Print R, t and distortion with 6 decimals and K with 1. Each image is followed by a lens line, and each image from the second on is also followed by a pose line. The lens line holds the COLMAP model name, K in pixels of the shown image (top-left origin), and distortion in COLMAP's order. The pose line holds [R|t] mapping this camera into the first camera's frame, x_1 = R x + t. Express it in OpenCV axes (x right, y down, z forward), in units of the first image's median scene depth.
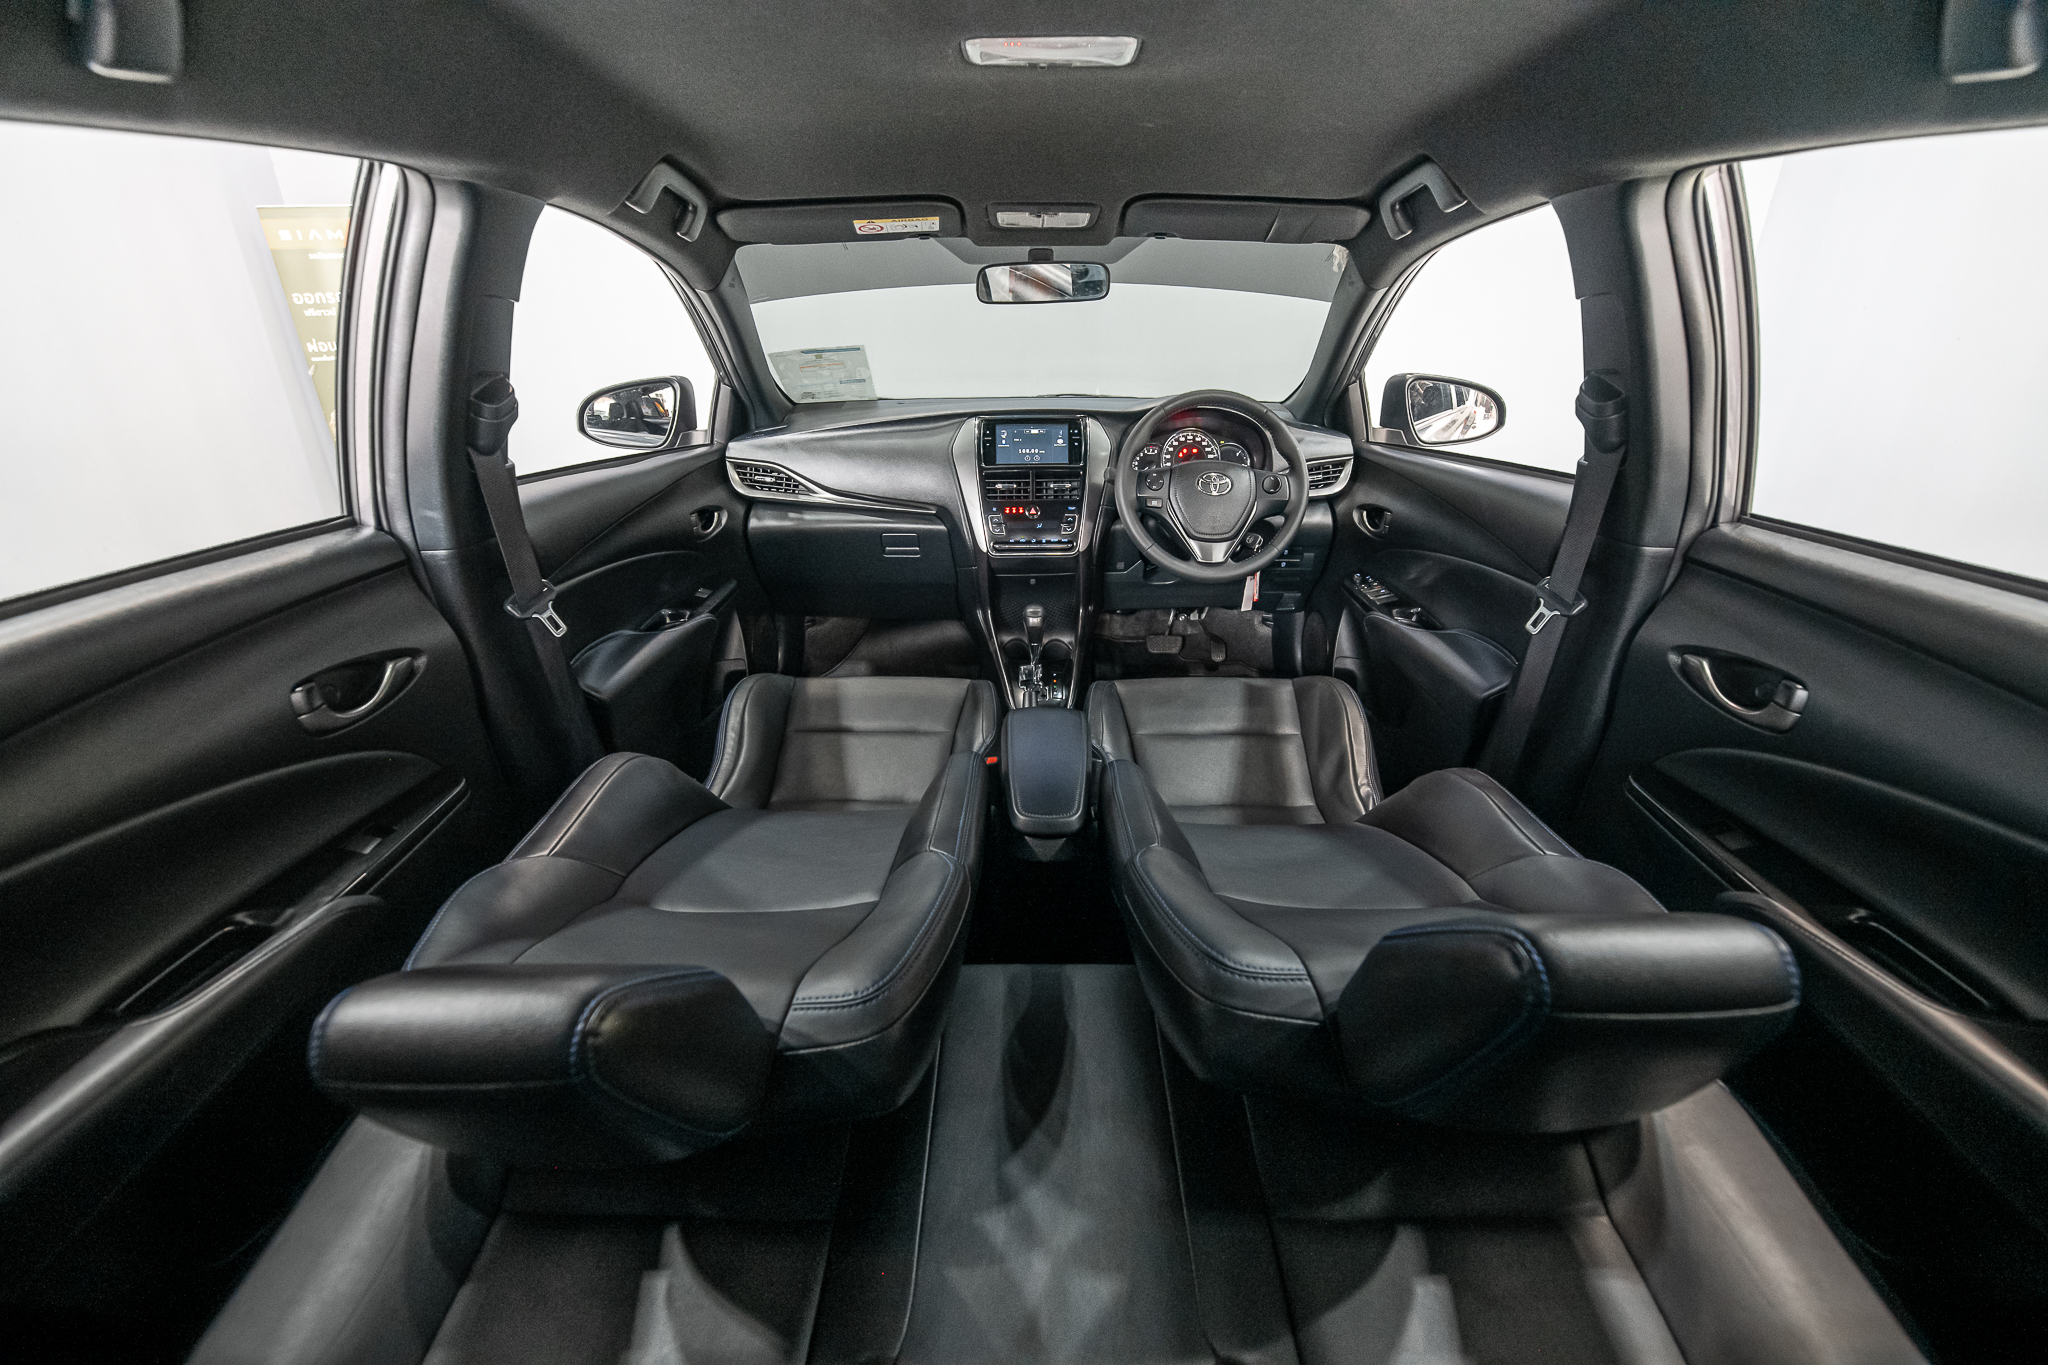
lens RADIAL K [[859.4, 0, 1024.0], [0, 859.4, 682.5], [0, 0, 1]] dist [-0.001223, -0.000166]
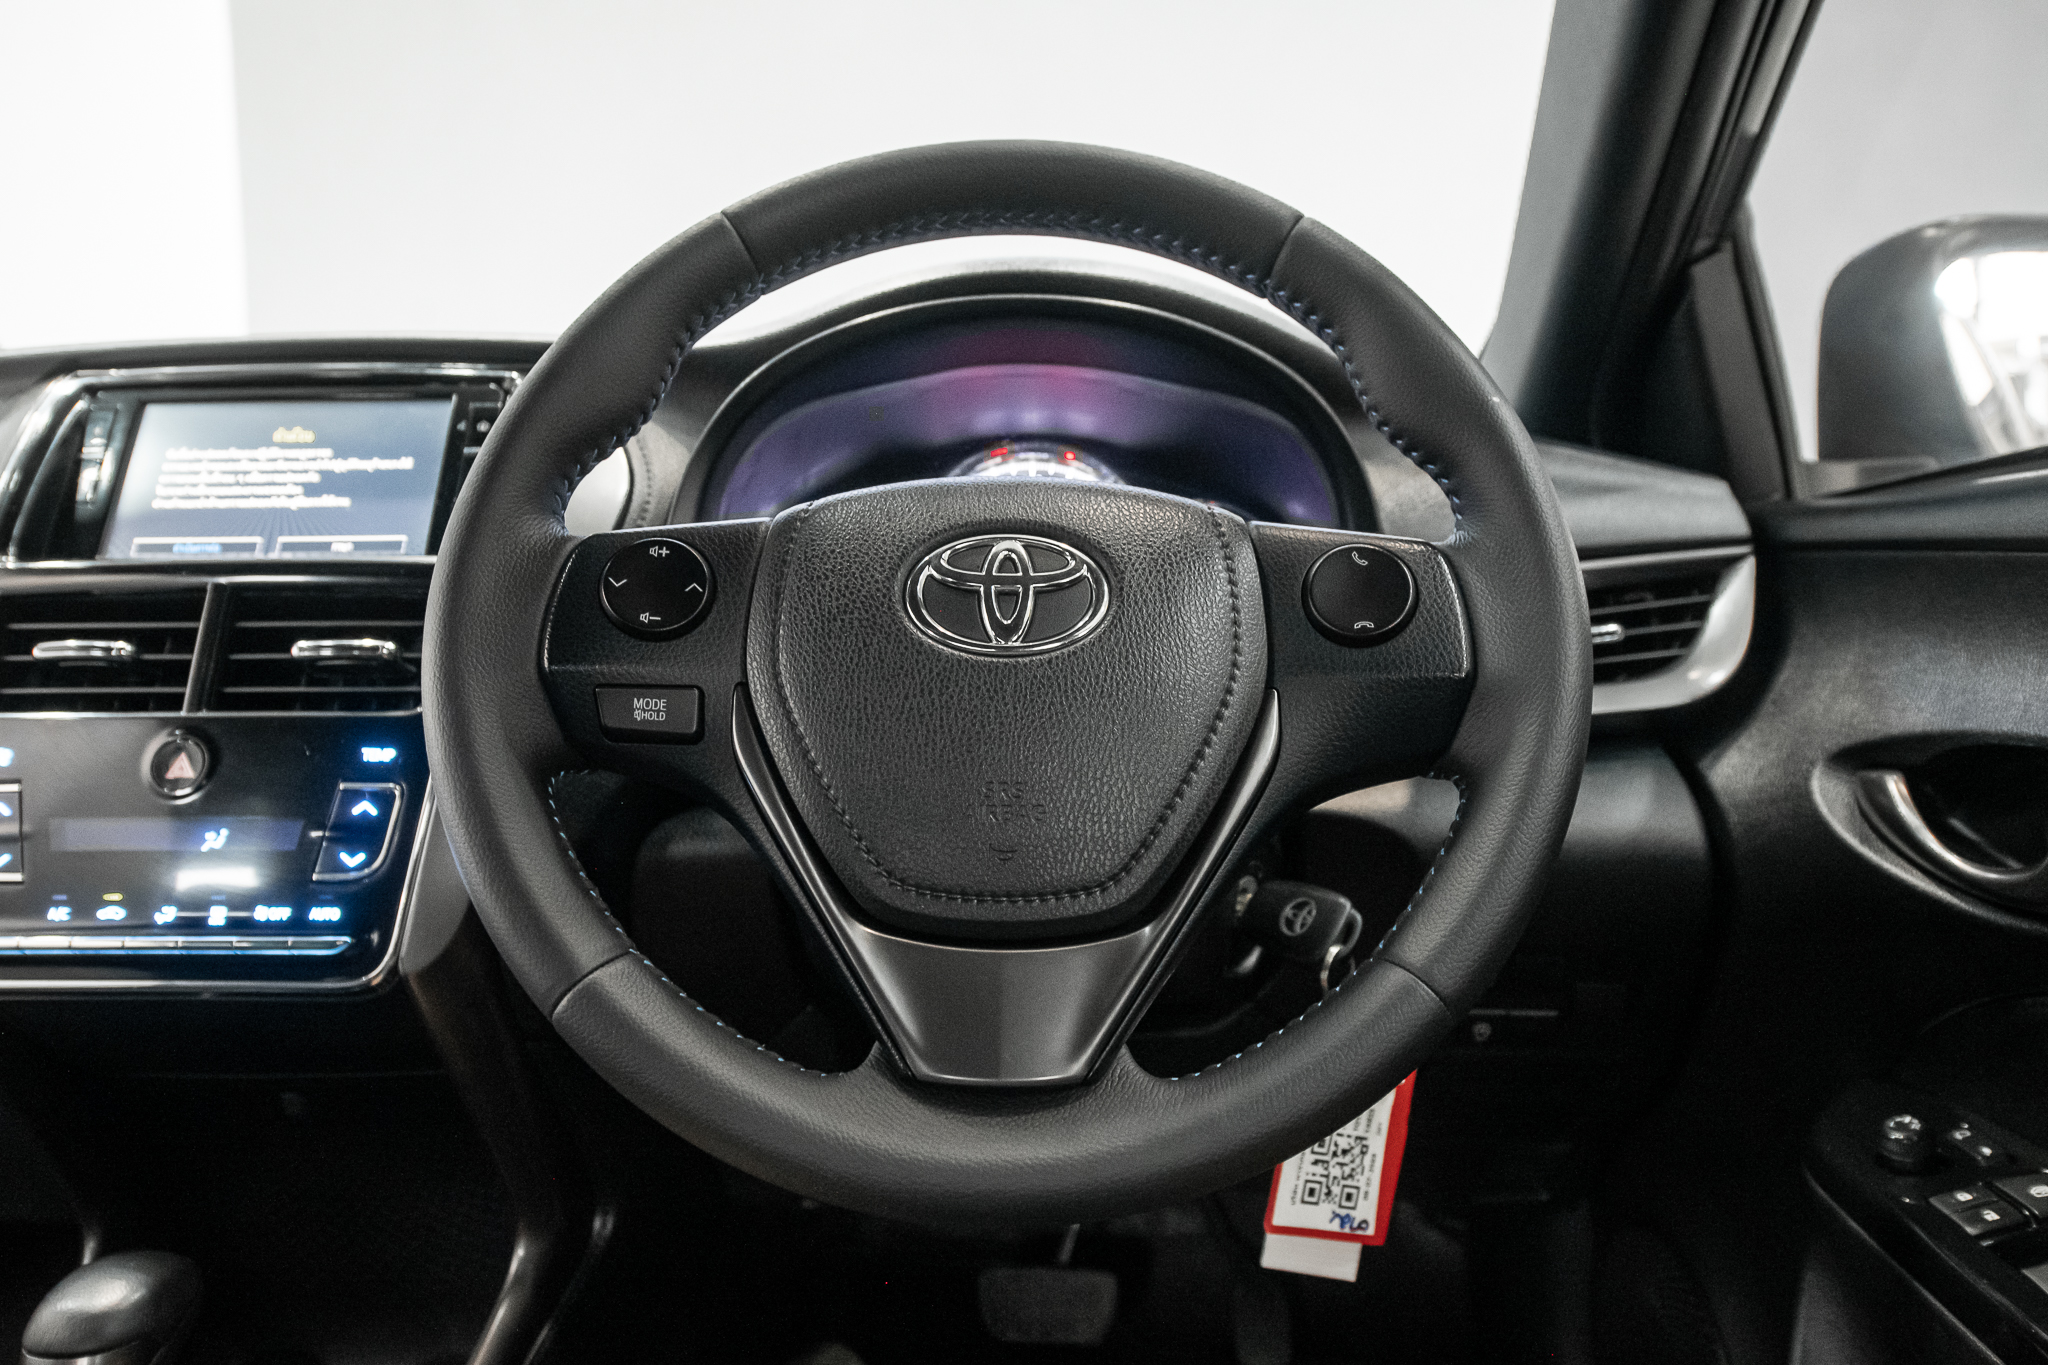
lens RADIAL K [[1499.1, 0, 1024.0], [0, 1499.1, 682.5], [0, 0, 1]] dist [-0.093484, -0.000282]
pose [[0.999528, -0.003401, -0.030532, 0.206730], [-0.005654, 0.956504, -0.291665, -0.116450], [0.030196, 0.291700, 0.956033, 0.649820]]
